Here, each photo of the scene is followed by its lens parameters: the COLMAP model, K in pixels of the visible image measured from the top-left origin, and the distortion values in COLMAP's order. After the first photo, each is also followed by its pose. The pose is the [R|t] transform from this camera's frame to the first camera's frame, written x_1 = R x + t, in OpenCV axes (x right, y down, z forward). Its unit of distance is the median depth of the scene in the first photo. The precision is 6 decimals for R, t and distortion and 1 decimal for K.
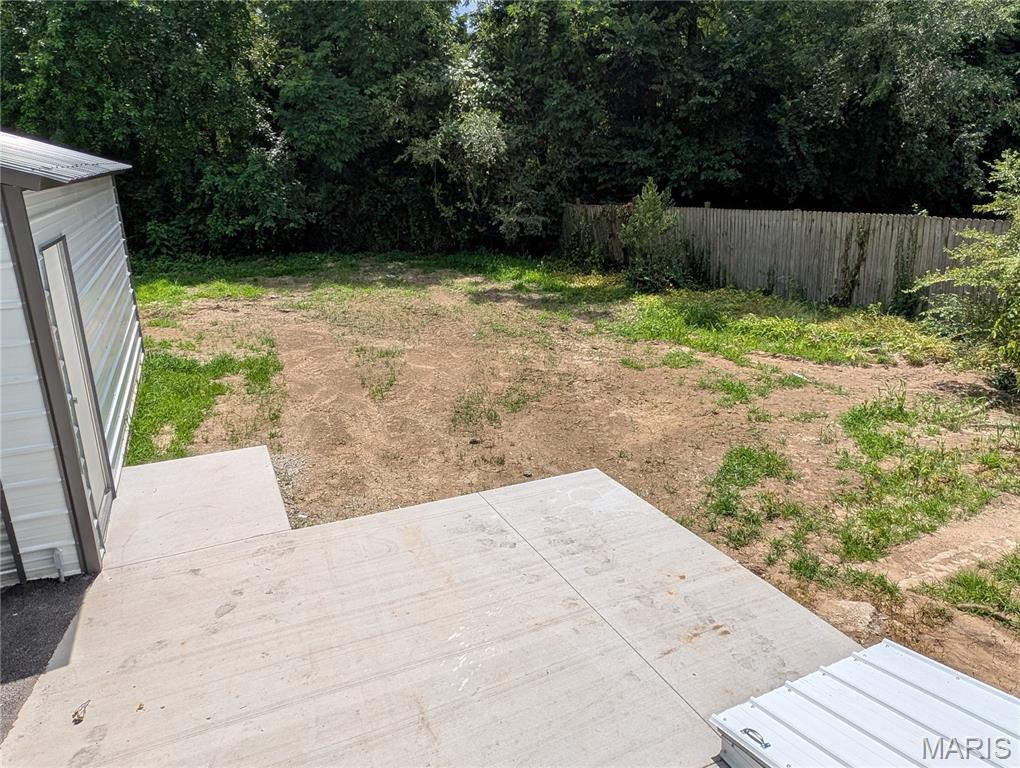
lens RADIAL K [[714.6, 0, 512.2], [0, 714.6, 362.8], [0, 0, 1]] dist [0.036805, -0.001705]
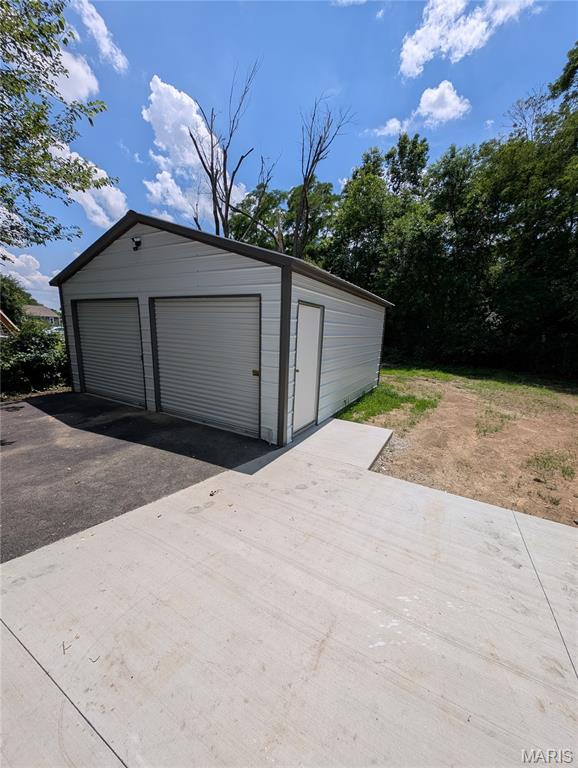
lens RADIAL K [[291.6, 0, 287.8], [0, 291.6, 386.2], [0, 0, 1]] dist [0.014717, -0.005929]
pose [[0.595227, 0.194390, -0.779690, 0.065042], [-0.272590, 0.961610, 0.031646, 0.057277], [0.755909, 0.193699, 0.625365, 0.309633]]
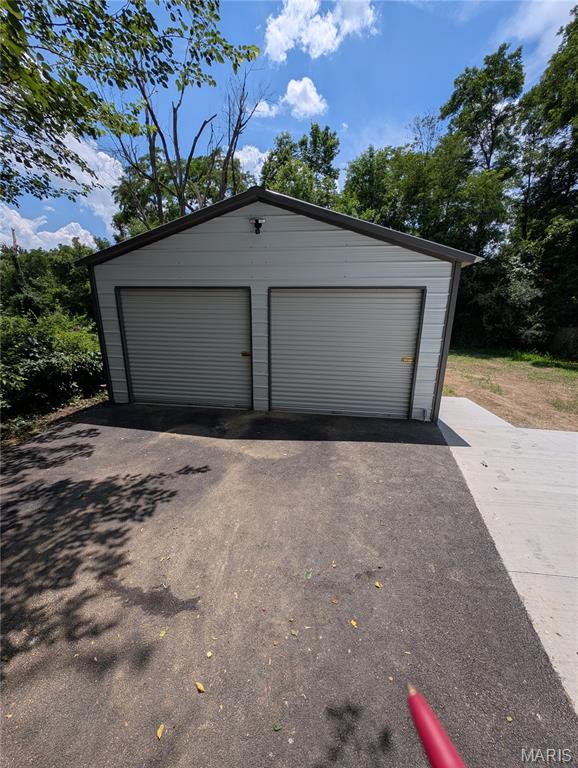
lens RADIAL K [[292.4, 0, 289.7], [0, 292.4, 386.2], [0, 0, 1]] dist [0.014910, -0.011999]
pose [[0.851097, 0.152566, -0.502352, -0.370665], [-0.176196, 0.984355, 0.000436, 0.183139], [0.494559, 0.088142, 0.864663, -0.095358]]
